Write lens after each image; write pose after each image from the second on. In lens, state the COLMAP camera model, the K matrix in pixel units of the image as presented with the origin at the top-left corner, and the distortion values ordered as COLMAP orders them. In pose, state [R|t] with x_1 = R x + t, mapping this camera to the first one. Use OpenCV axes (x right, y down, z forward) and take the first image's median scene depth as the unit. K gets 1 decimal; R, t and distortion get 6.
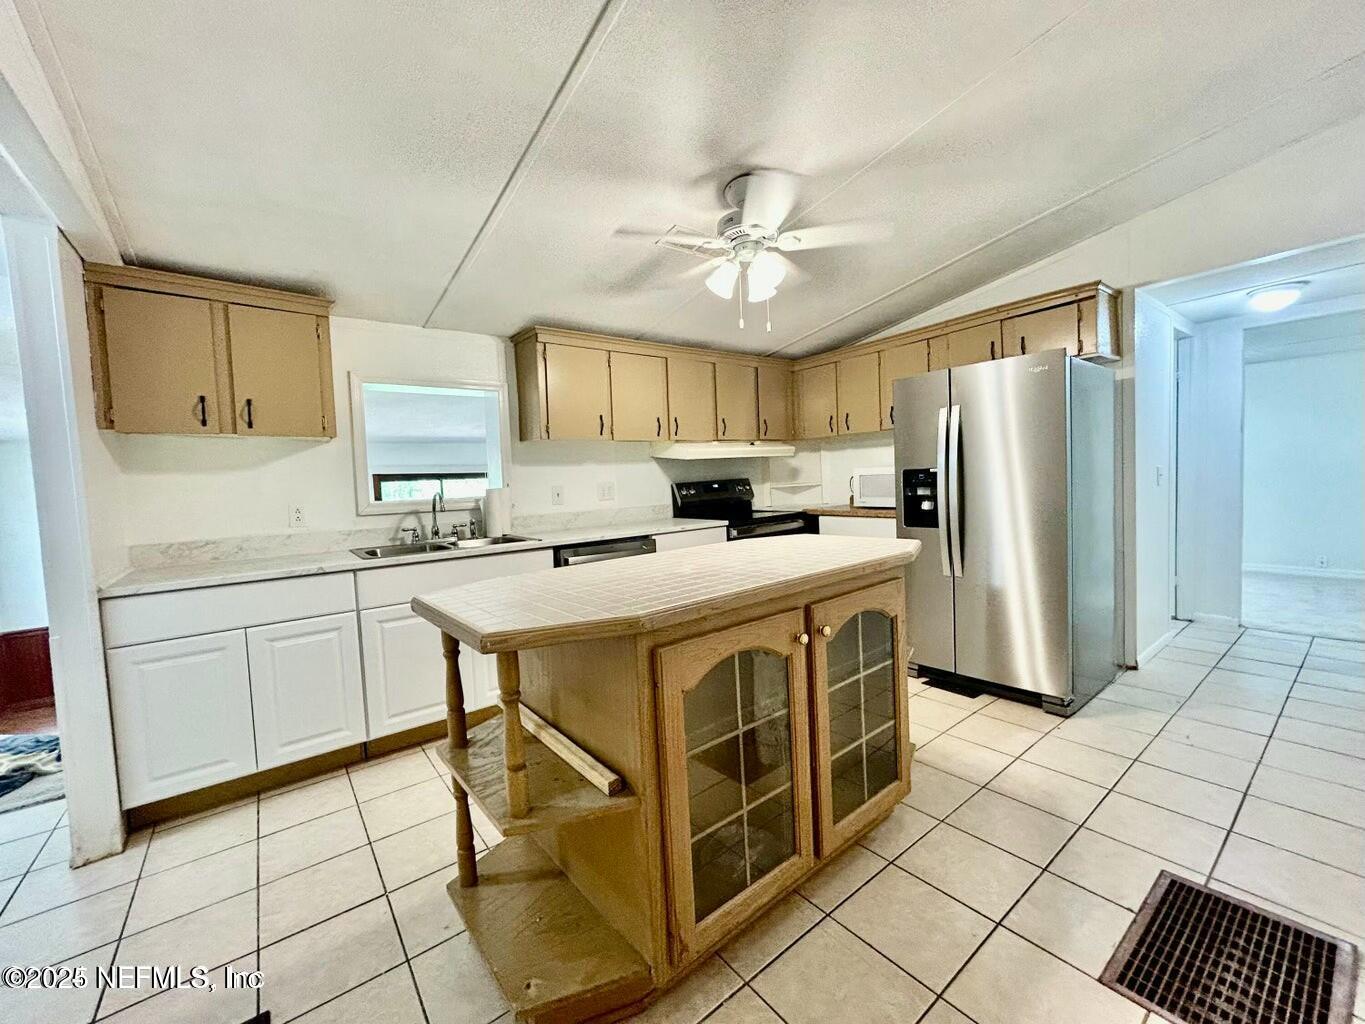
lens RADIAL K [[552.2, 0, 692.3], [0, 552.2, 510.2], [0, 0, 1]] dist [-0.004756, 0.000148]
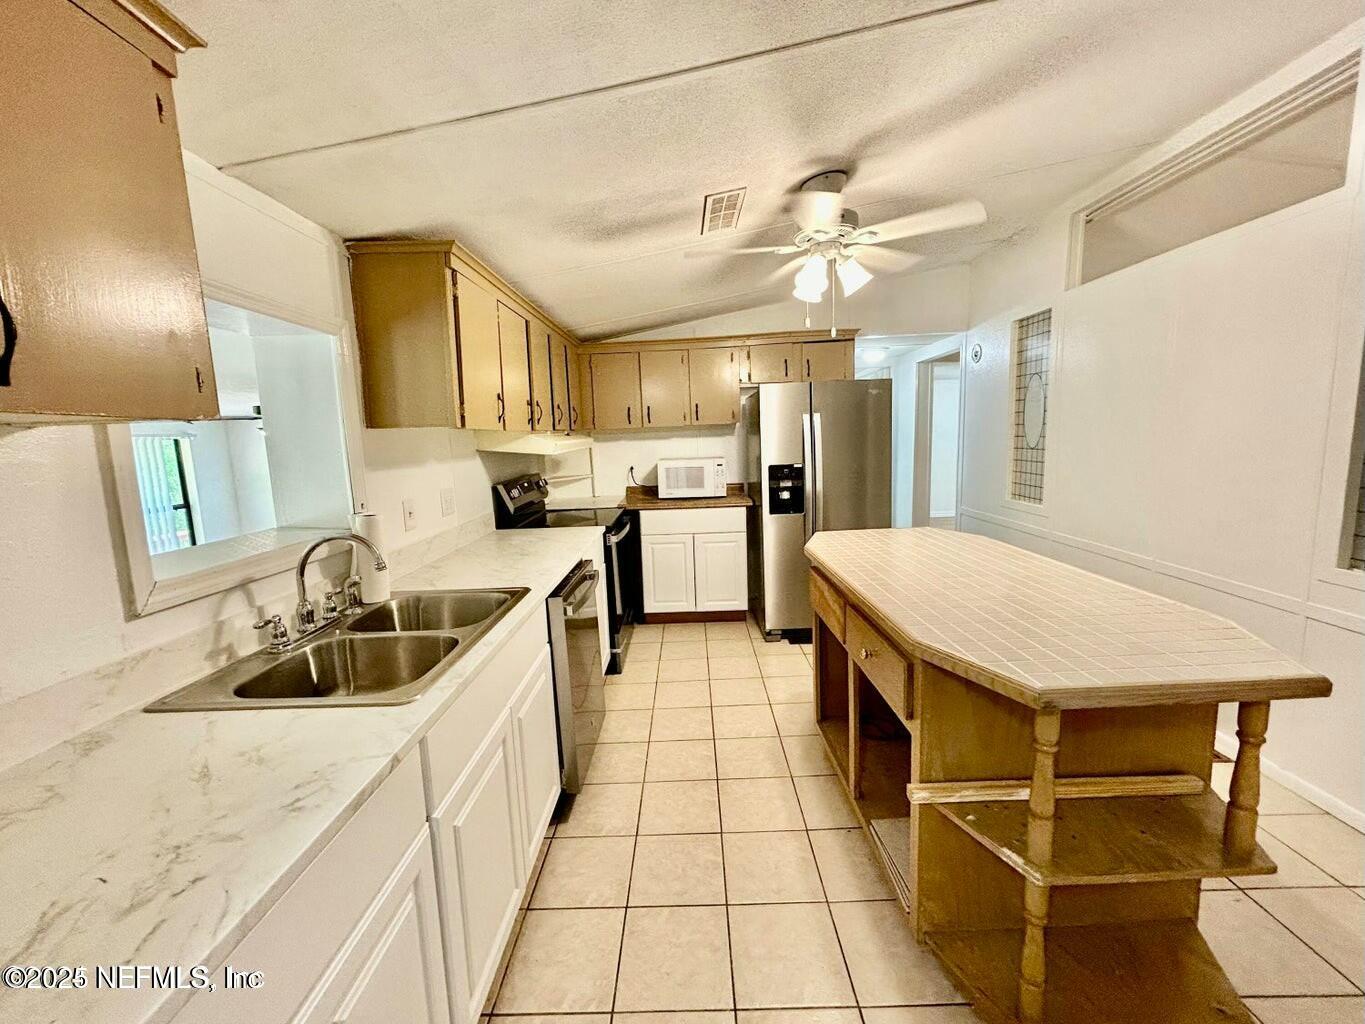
lens RADIAL K [[552.2, 0, 688.0], [0, 552.2, 508.7], [0, 0, 1]] dist [-0.004756, 0.000148]
pose [[0.617300, -0.083936, 0.782237, -0.576456], [0.054527, 0.996466, 0.063893, -0.061066], [-0.784836, 0.003212, 0.619696, 0.395097]]
